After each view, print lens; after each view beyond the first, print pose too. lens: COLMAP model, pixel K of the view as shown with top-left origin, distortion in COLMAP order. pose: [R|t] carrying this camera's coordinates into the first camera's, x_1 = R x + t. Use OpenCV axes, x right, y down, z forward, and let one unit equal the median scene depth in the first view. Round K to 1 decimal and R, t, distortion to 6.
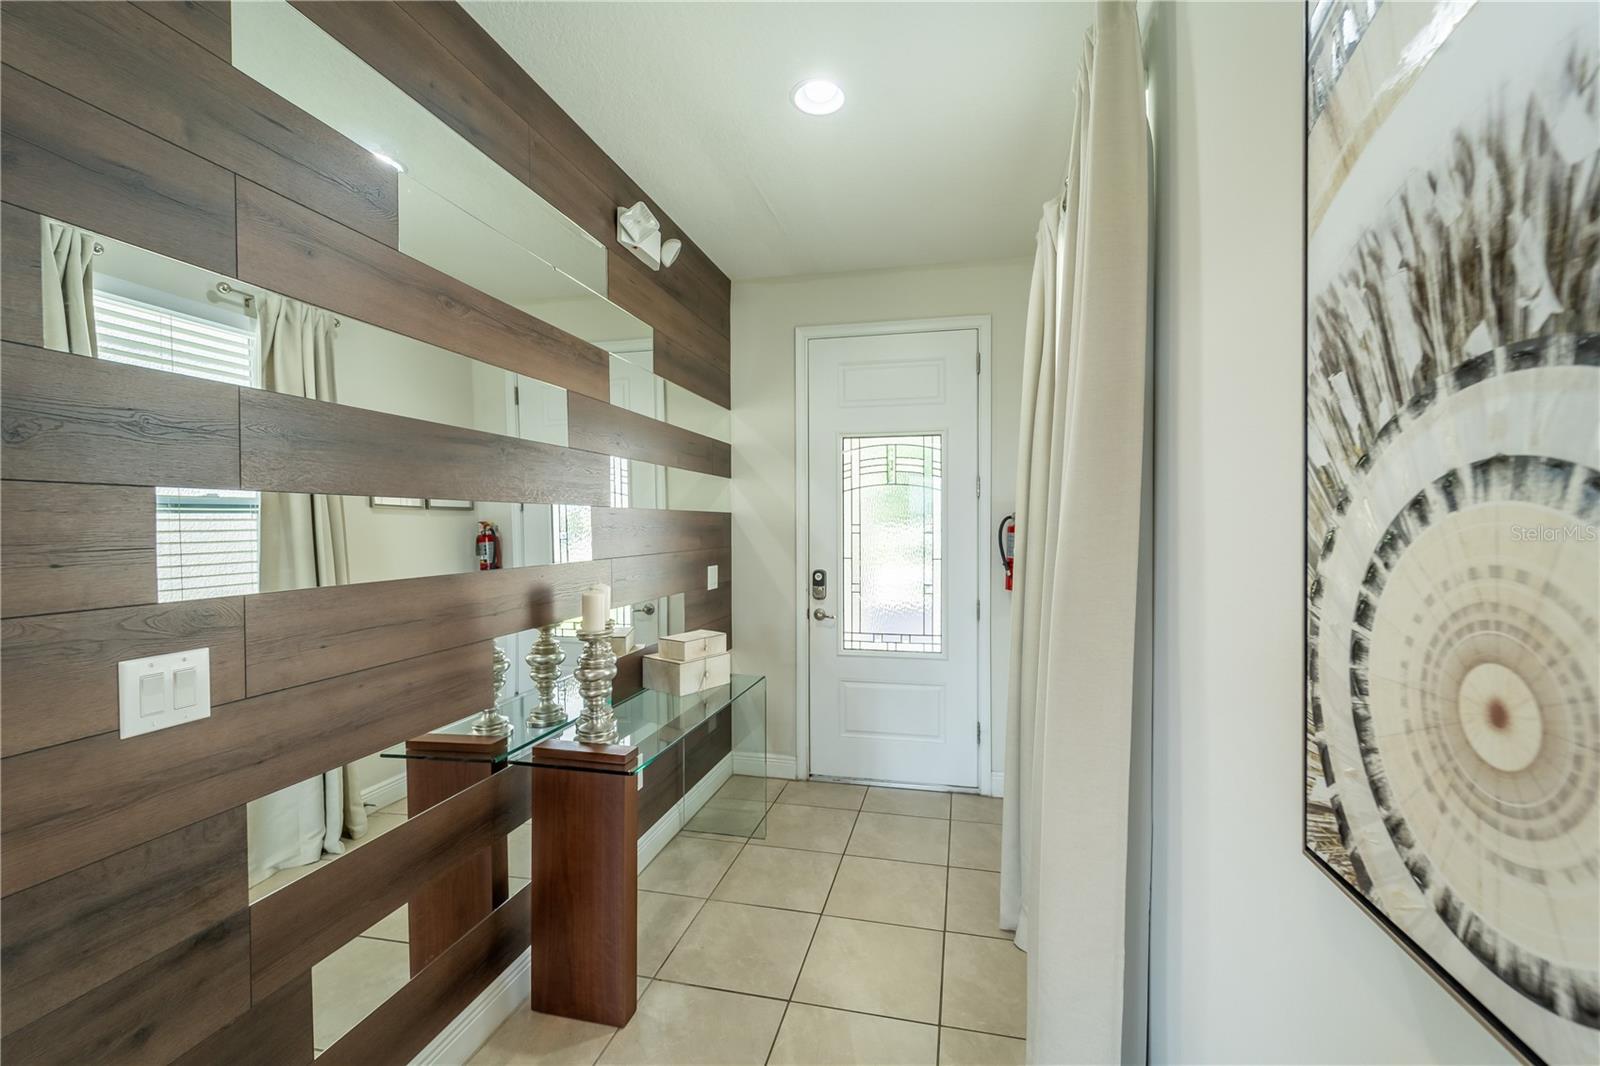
lens RADIAL K [[659.5, 0, 804.7], [0, 659.5, 526.9], [0, 0, 1]] dist [0.002123, -0.005399]
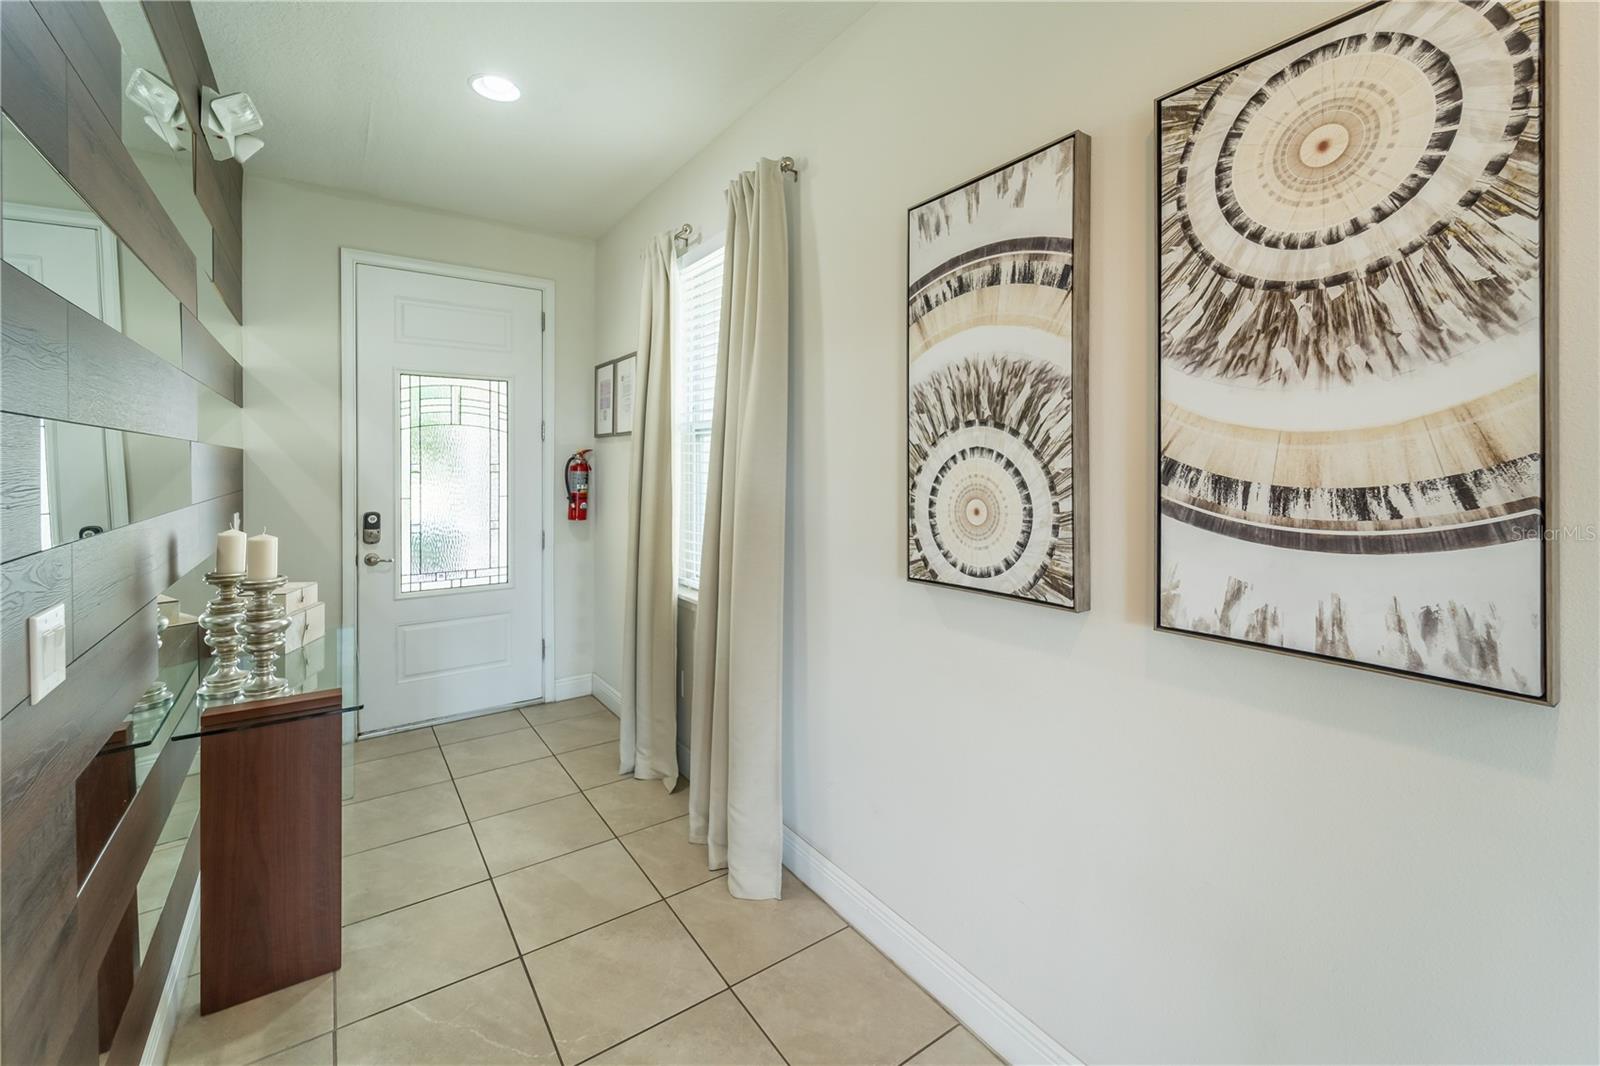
lens RADIAL K [[680.9, 0, 802.4], [0, 680.9, 466.0], [0, 0, 1]] dist [0.000267, -0.000272]
pose [[0.671410, 0.000868, 0.741085, -1.856774], [0.000544, 0.999998, -0.001664, 0.010793], [-0.741086, 0.001521, 0.671409, -0.677302]]
